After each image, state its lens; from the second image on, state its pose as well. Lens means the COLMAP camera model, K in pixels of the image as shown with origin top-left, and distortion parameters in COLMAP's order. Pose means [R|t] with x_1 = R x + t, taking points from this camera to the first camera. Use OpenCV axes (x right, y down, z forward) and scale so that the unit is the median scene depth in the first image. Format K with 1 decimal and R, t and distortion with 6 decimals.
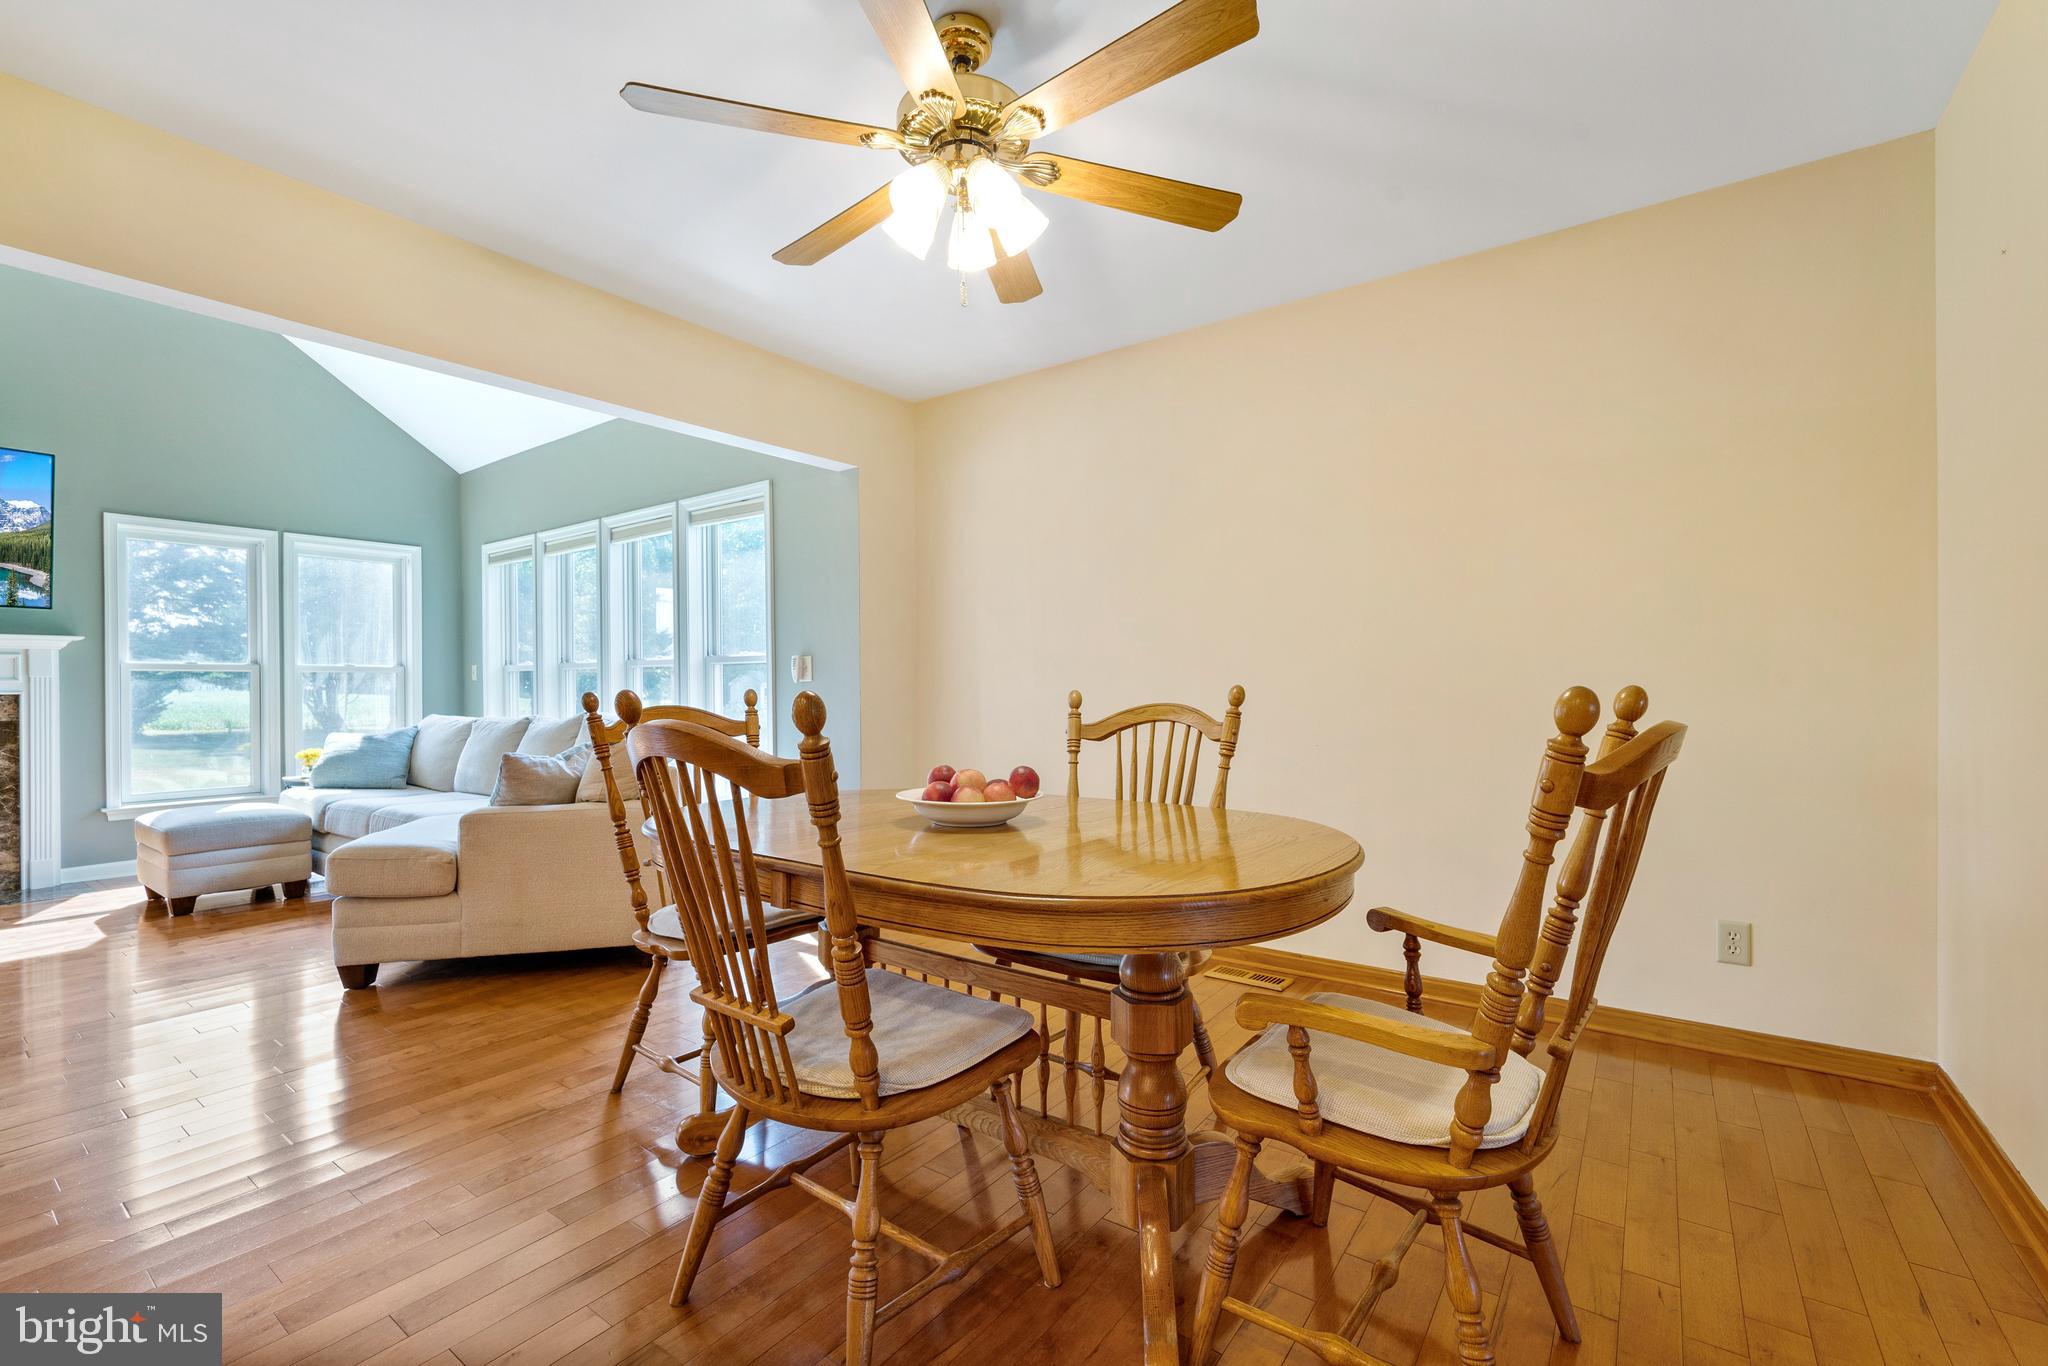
lens RADIAL K [[881.3, 0, 1024.0], [0, 881.3, 683.0], [0, 0, 1]] dist [-0.025868, -0.000102]
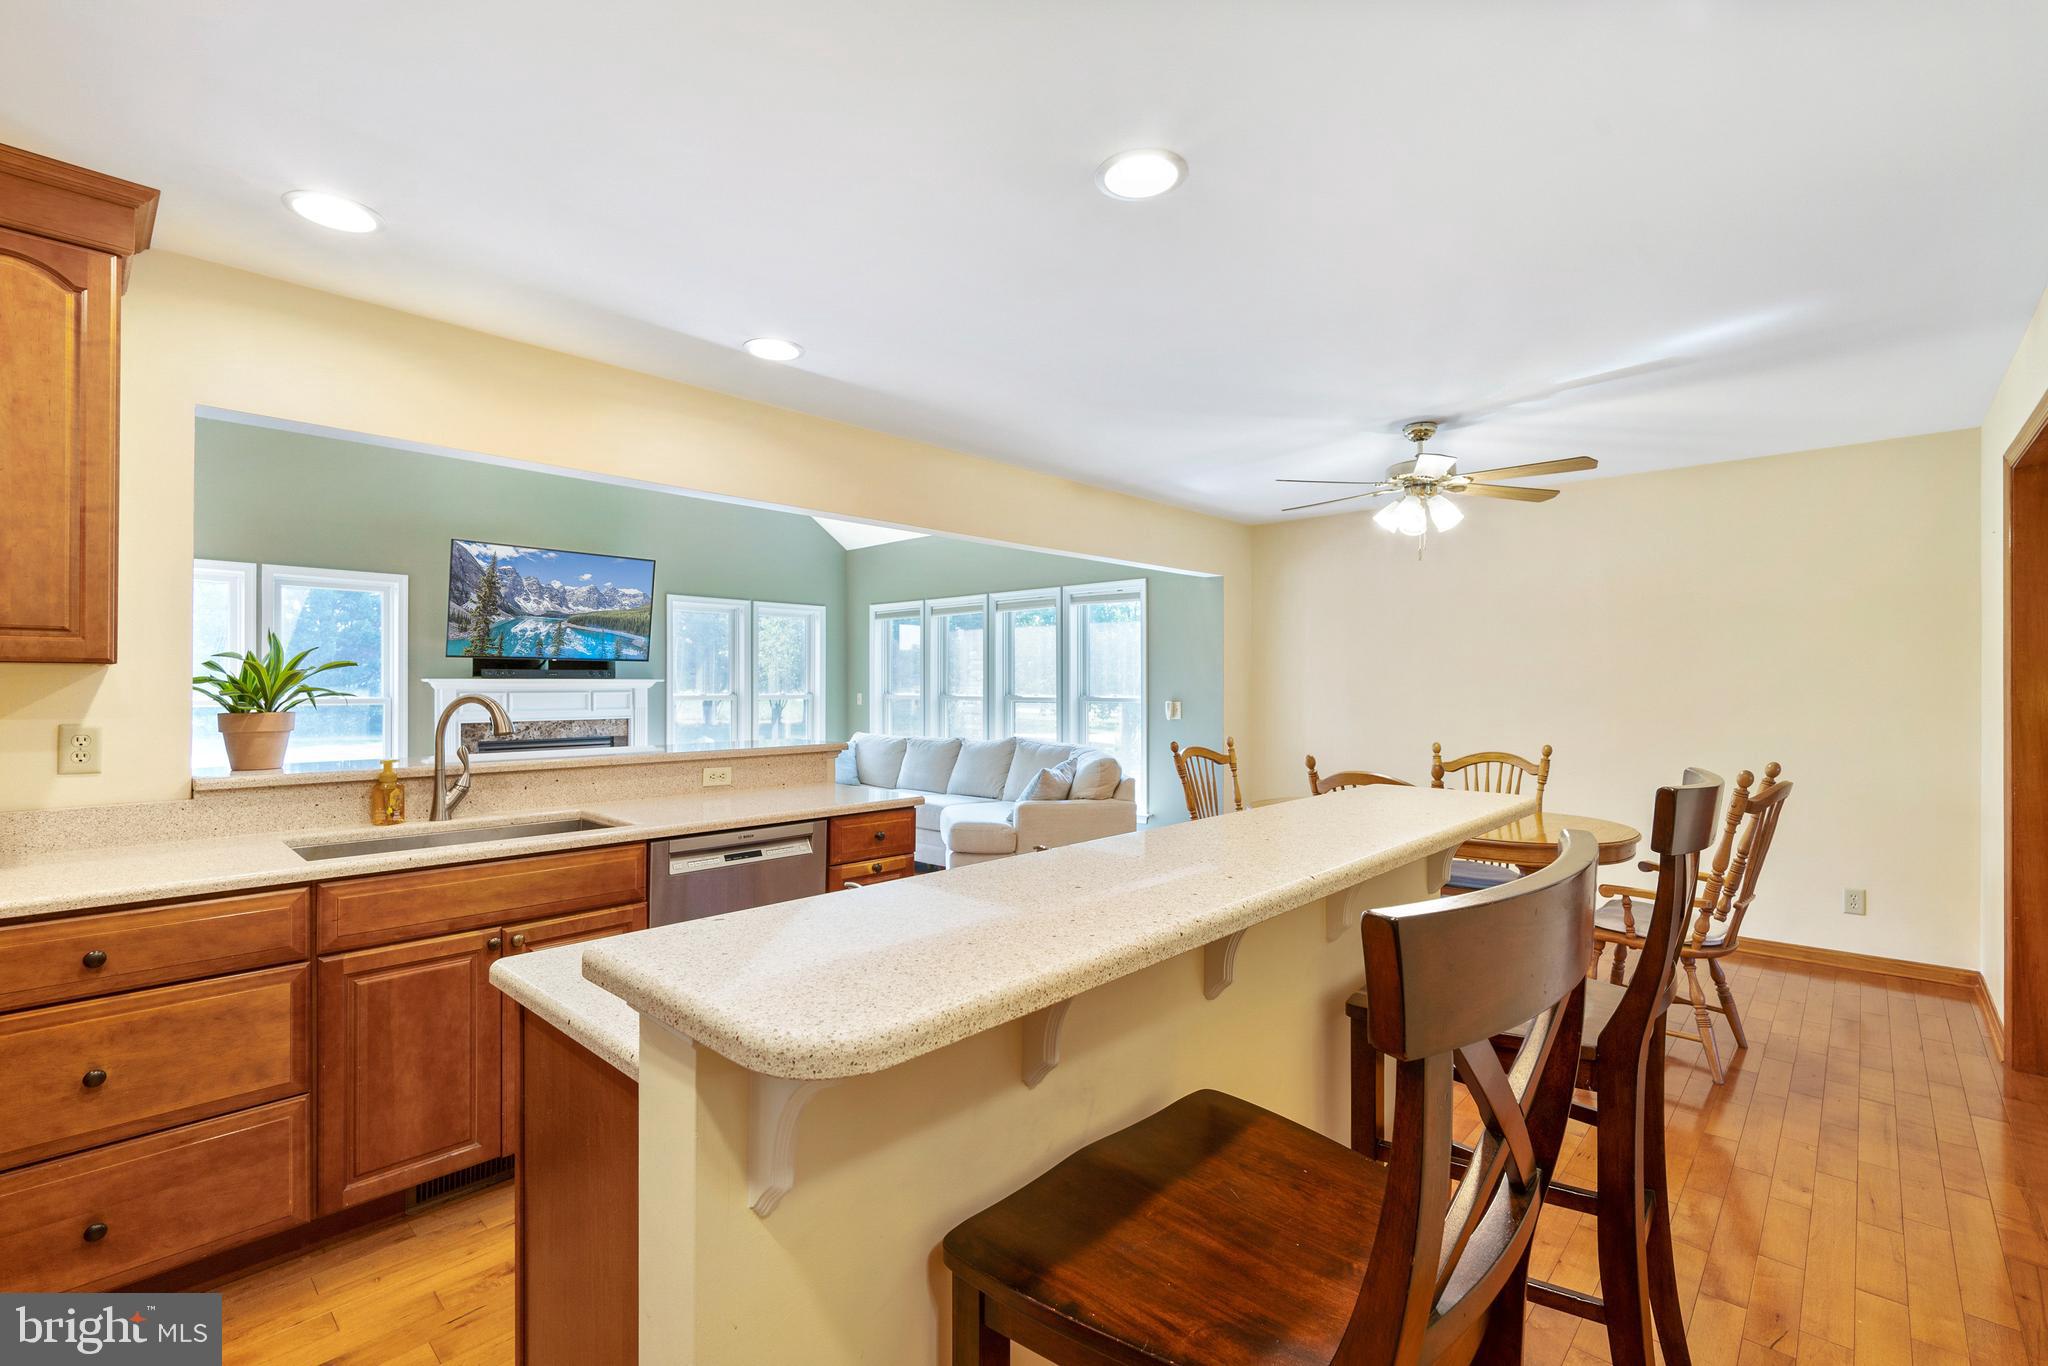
lens RADIAL K [[881.3, 0, 1024.0], [0, 881.3, 683.0], [0, 0, 1]] dist [-0.025868, -0.000102]
pose [[0.989813, 0.007446, -0.142177, -0.502966], [-0.007610, 0.999971, -0.000607, -0.101493], [0.142168, 0.001683, 0.989841, -0.825752]]
